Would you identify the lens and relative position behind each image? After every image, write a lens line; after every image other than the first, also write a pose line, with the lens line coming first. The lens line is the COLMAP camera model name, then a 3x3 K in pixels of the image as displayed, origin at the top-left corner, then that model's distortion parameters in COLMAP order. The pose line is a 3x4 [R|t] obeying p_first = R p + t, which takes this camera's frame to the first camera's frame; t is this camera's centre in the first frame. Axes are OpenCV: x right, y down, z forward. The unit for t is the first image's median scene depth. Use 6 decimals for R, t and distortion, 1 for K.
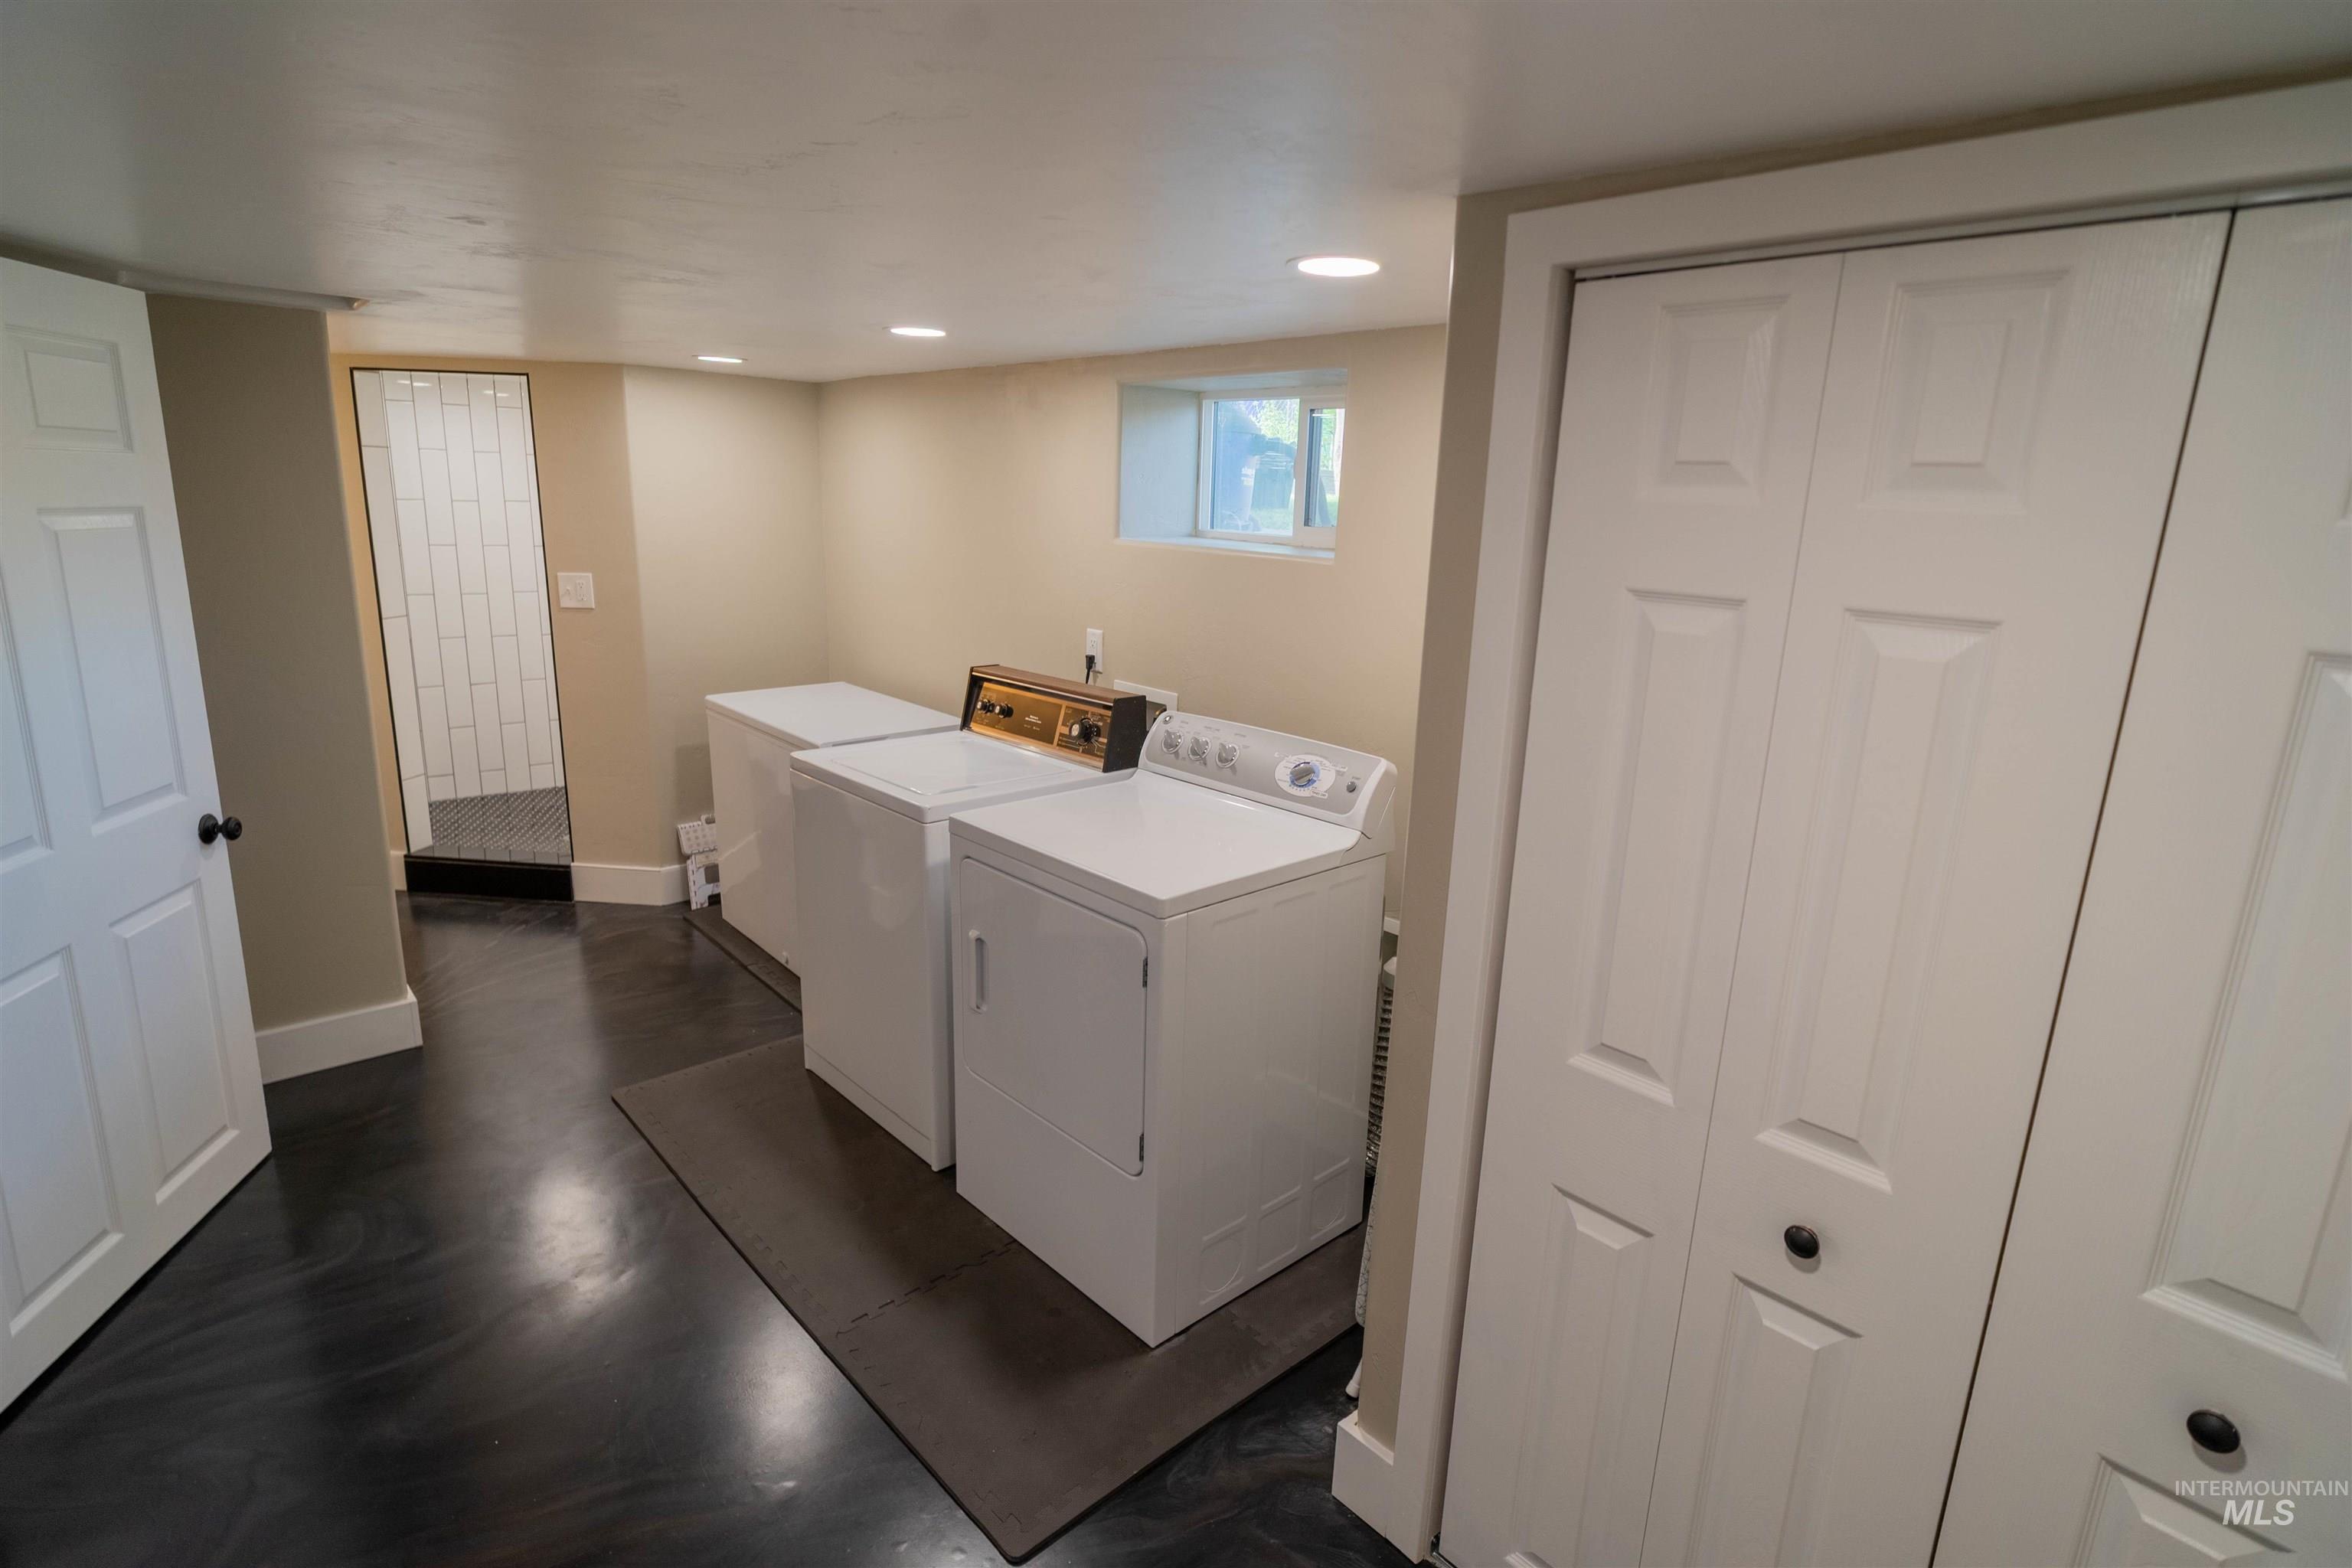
lens RADIAL K [[1197.9, 0, 1185.5], [0, 1197.9, 784.8], [0, 0, 1]] dist [-0.005290, -0.001114]
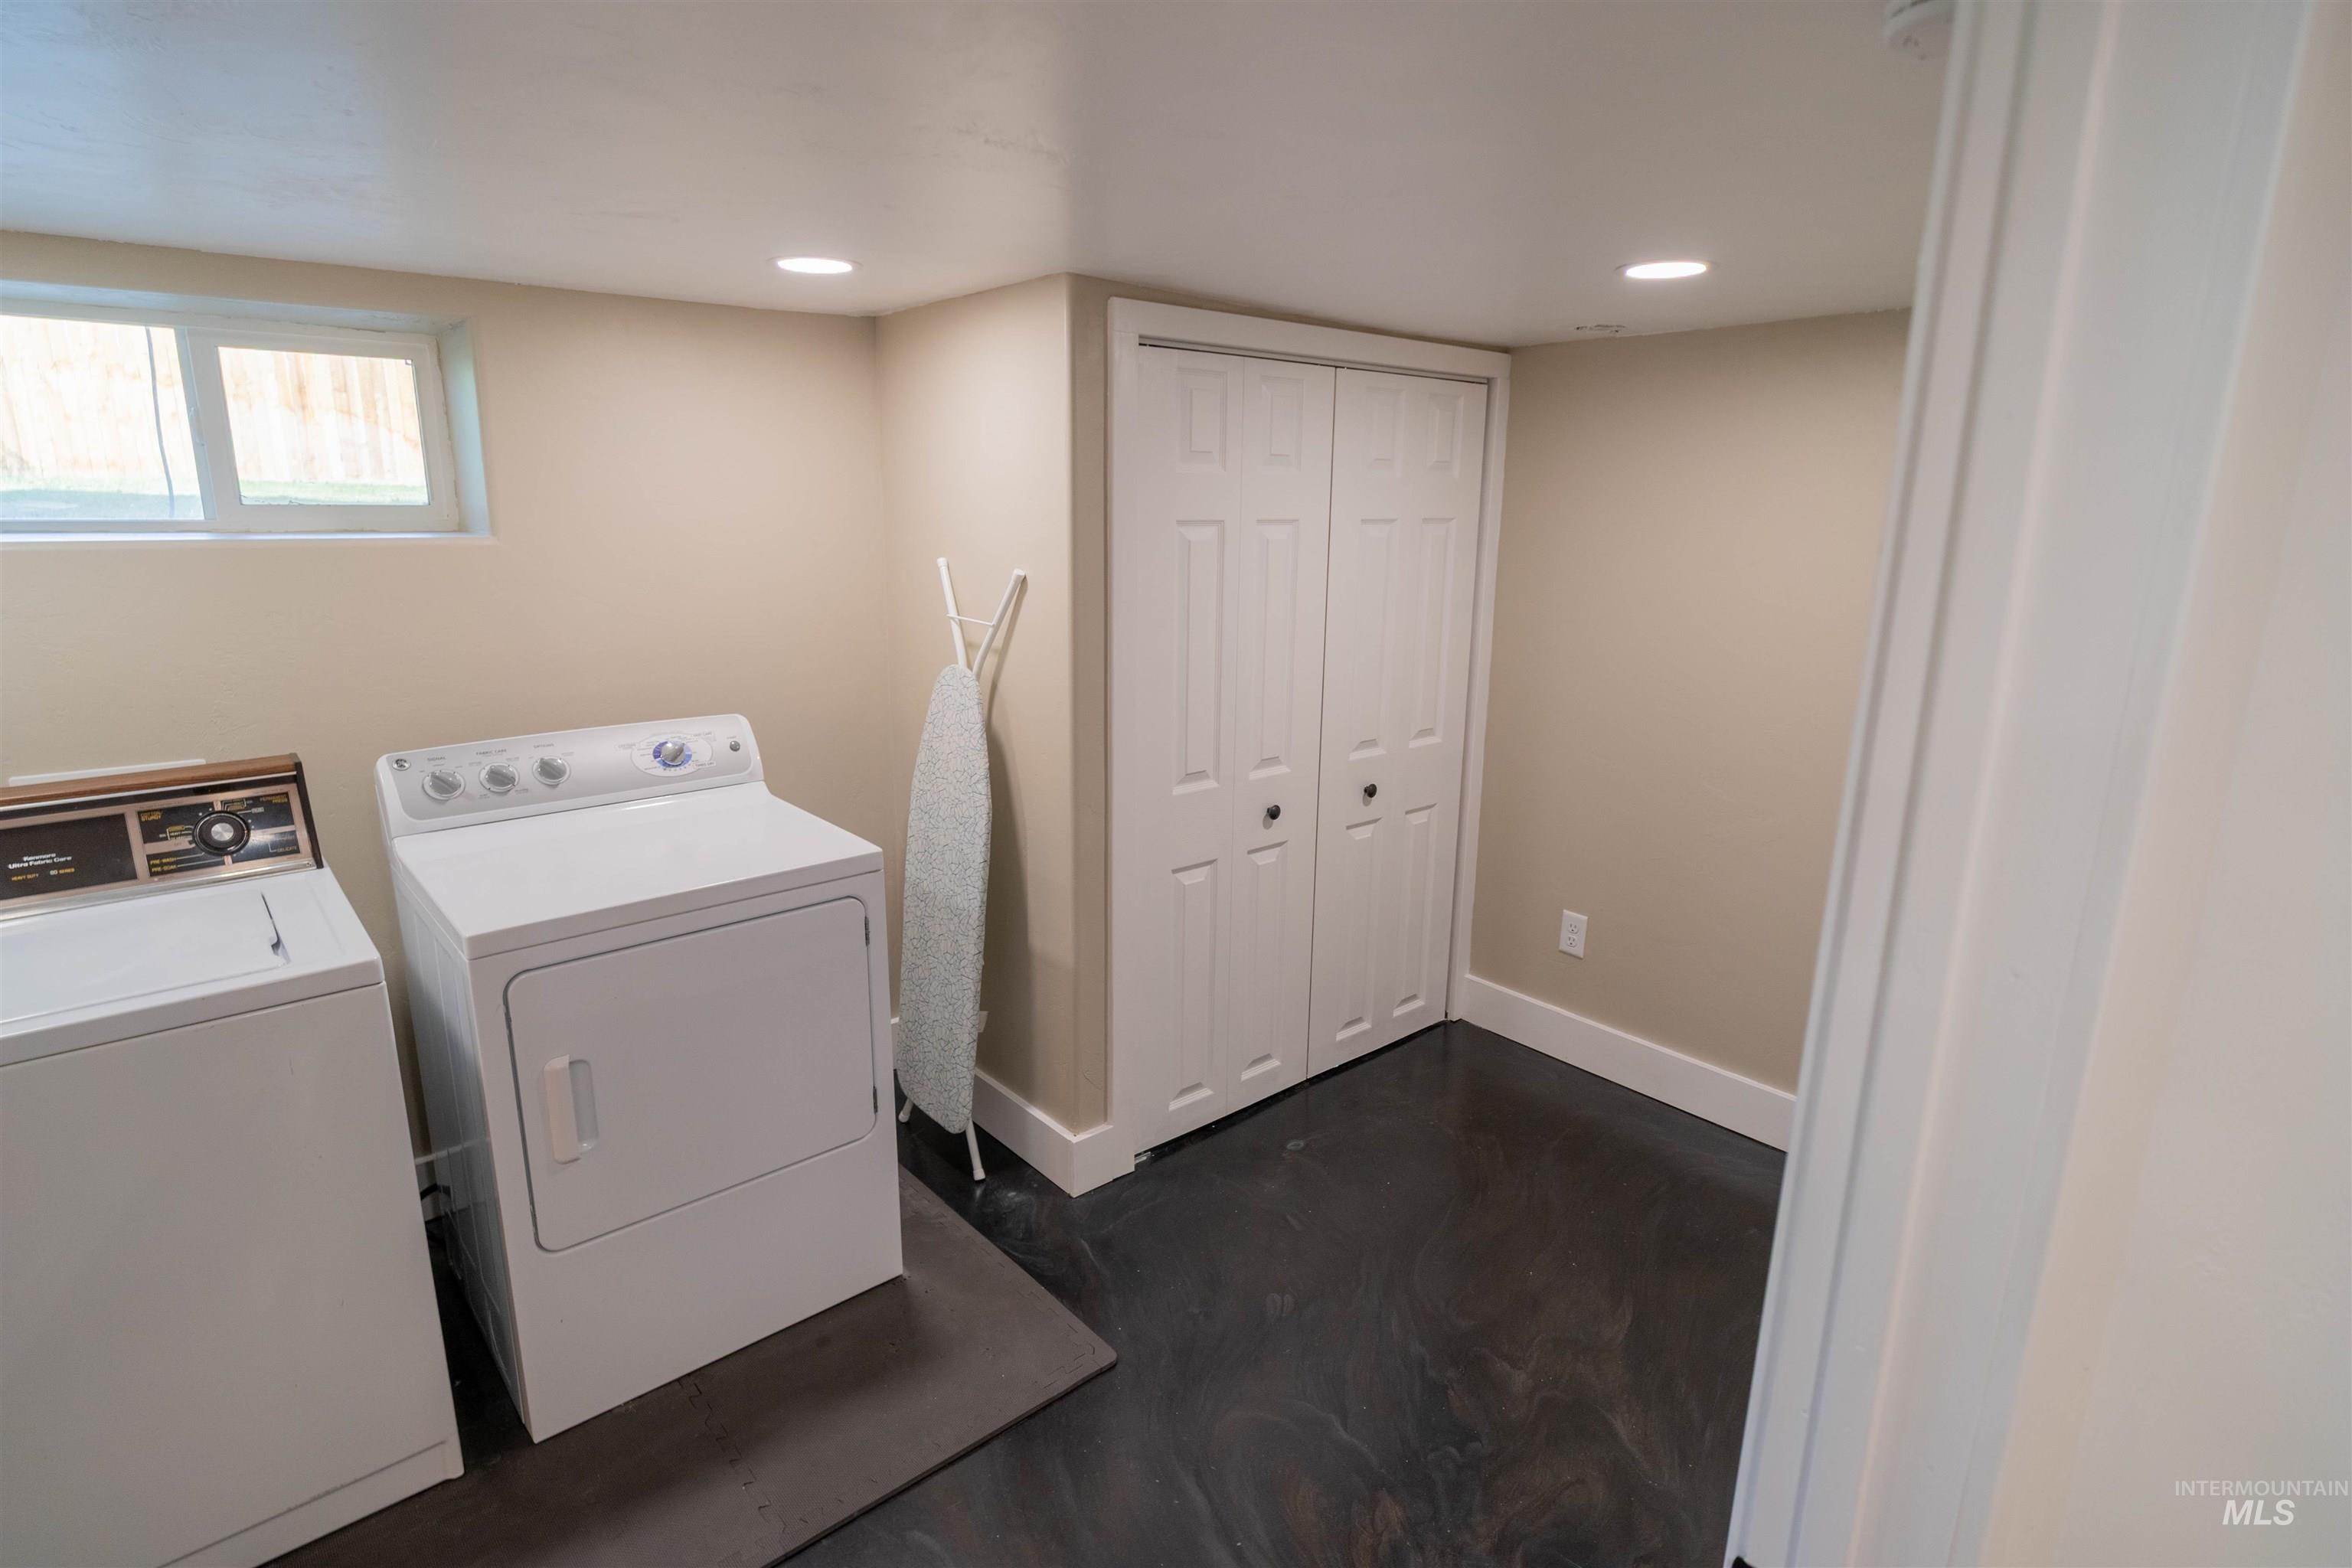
lens RADIAL K [[1197.9, 0, 1179.6], [0, 1197.9, 785.5], [0, 0, 1]] dist [-0.005290, -0.001114]
pose [[0.016723, -0.268944, 0.963011, -1.508095], [0.227570, 0.938891, 0.258256, -0.255162], [-0.973618, 0.214834, 0.076905, 0.946008]]
